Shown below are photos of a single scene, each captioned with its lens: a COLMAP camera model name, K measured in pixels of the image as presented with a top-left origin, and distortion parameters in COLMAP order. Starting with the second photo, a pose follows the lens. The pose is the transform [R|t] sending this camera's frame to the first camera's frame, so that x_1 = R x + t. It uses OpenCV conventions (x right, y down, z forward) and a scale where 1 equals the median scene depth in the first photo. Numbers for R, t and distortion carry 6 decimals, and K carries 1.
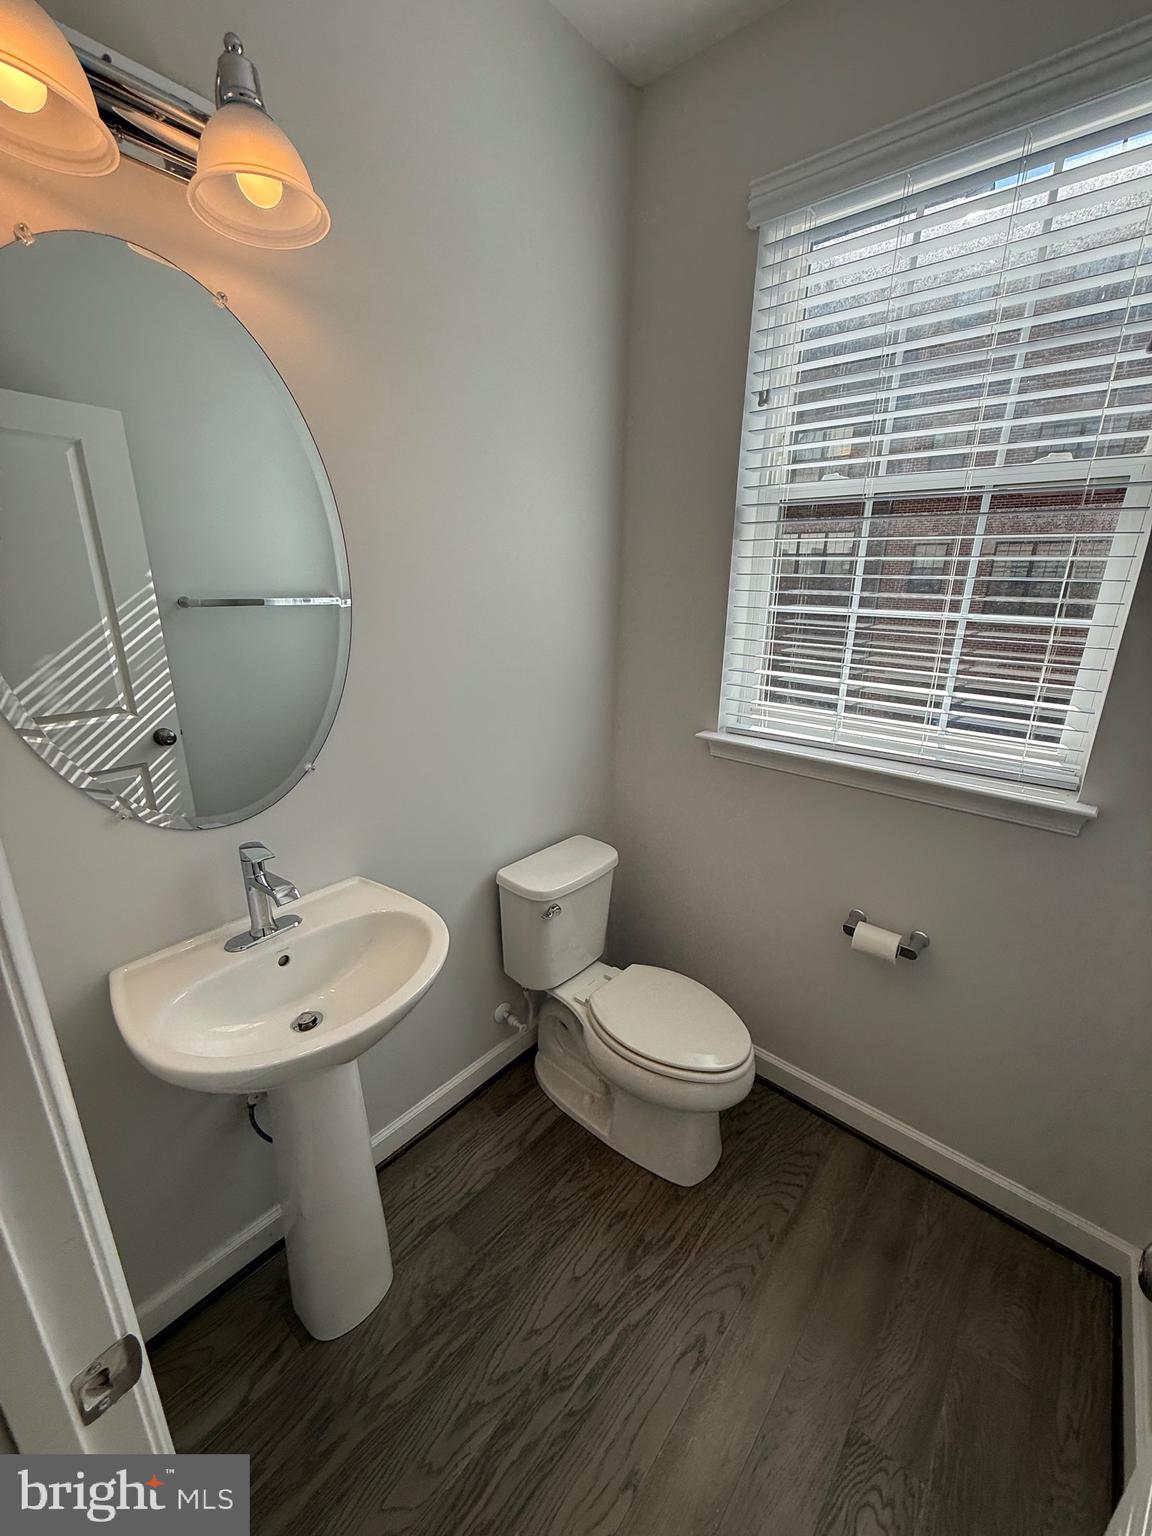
lens RADIAL K [[608.8, 0, 574.5], [0, 608.8, 762.7], [0, 0, 1]] dist [-0.001085, 0.000193]
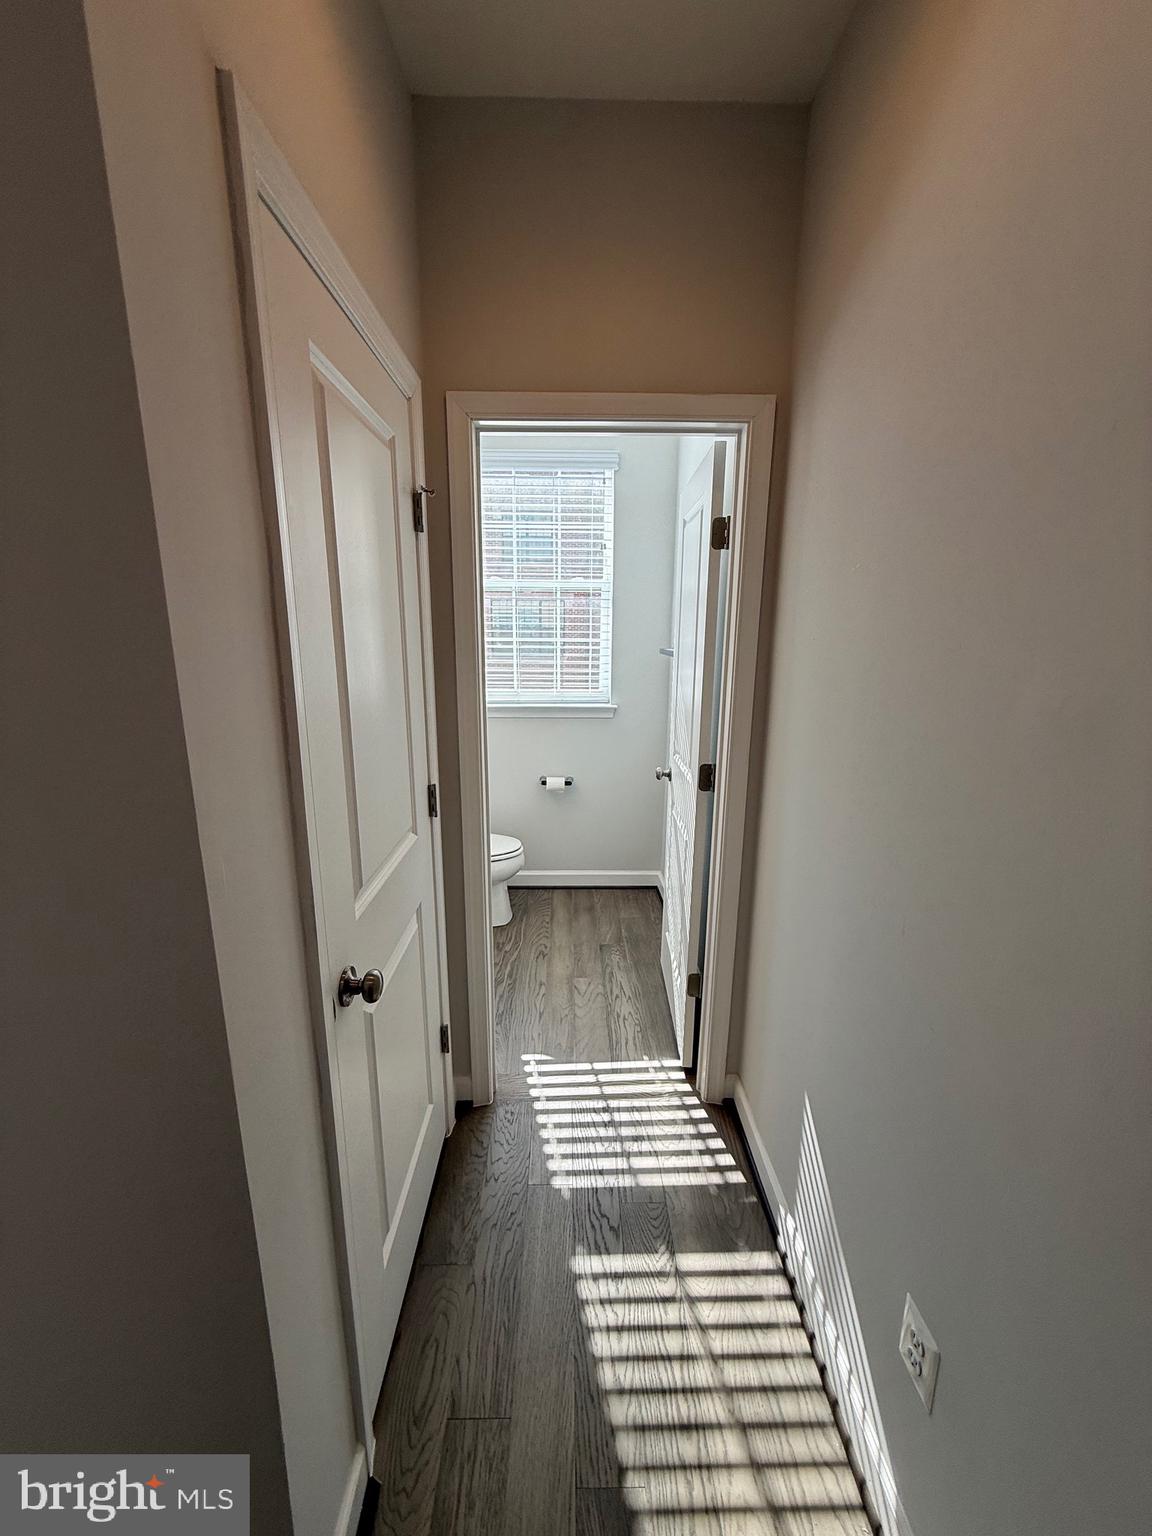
lens RADIAL K [[608.8, 0, 579.6], [0, 608.8, 768.0], [0, 0, 1]] dist [-0.001085, 0.000193]
pose [[0.738412, -0.154715, 0.656362, -0.970582], [0.202489, 0.979280, 0.003029, 0.268845], [-0.643231, 0.130669, 0.754440, -0.814011]]
